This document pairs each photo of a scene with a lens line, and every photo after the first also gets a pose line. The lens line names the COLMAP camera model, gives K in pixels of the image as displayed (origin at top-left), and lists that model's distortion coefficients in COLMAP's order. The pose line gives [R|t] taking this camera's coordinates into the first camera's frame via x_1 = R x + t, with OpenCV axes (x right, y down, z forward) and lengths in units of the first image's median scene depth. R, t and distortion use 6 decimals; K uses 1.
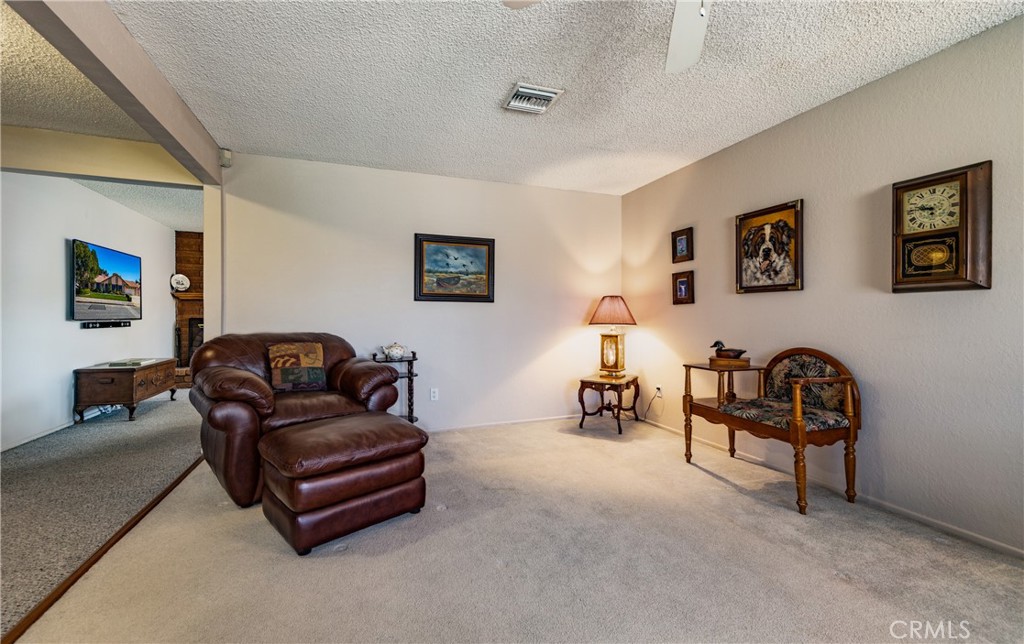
lens RADIAL K [[423.7, 0, 512.0], [0, 423.7, 322.0], [0, 0, 1]] dist [-0.001044, -0.000189]
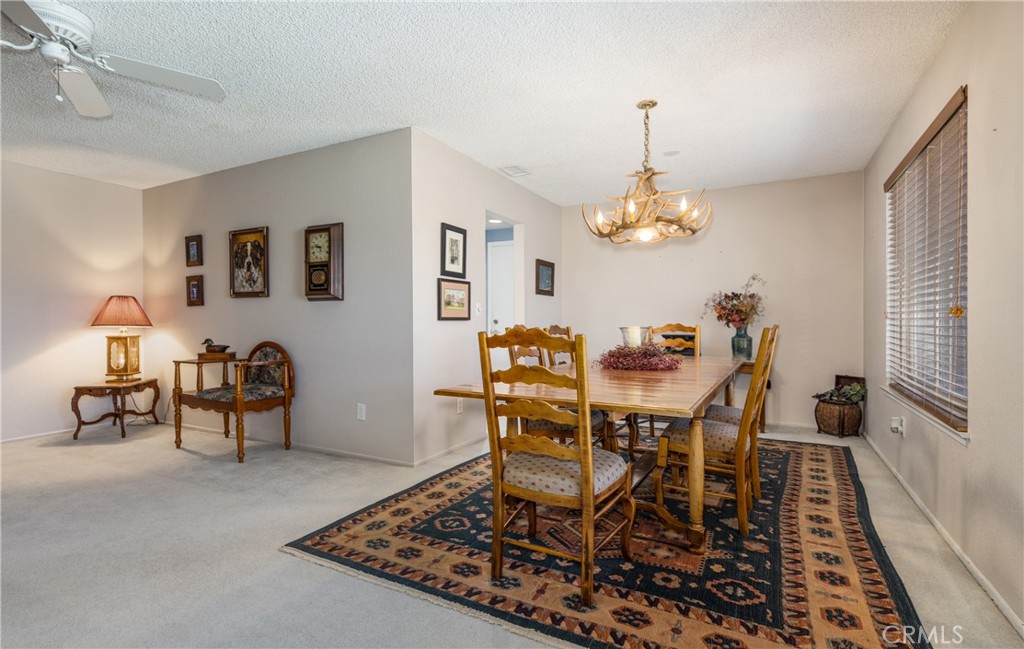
lens RADIAL K [[497.1, 0, 512.0], [0, 497.1, 324.5], [0, 0, 1]] dist [0.000612, 0.000109]
pose [[0.750202, -0.008140, 0.661159, 0.212943], [0.009506, 0.999954, 0.001525, 0.012437], [-0.661141, 0.005141, 0.750244, -0.565562]]
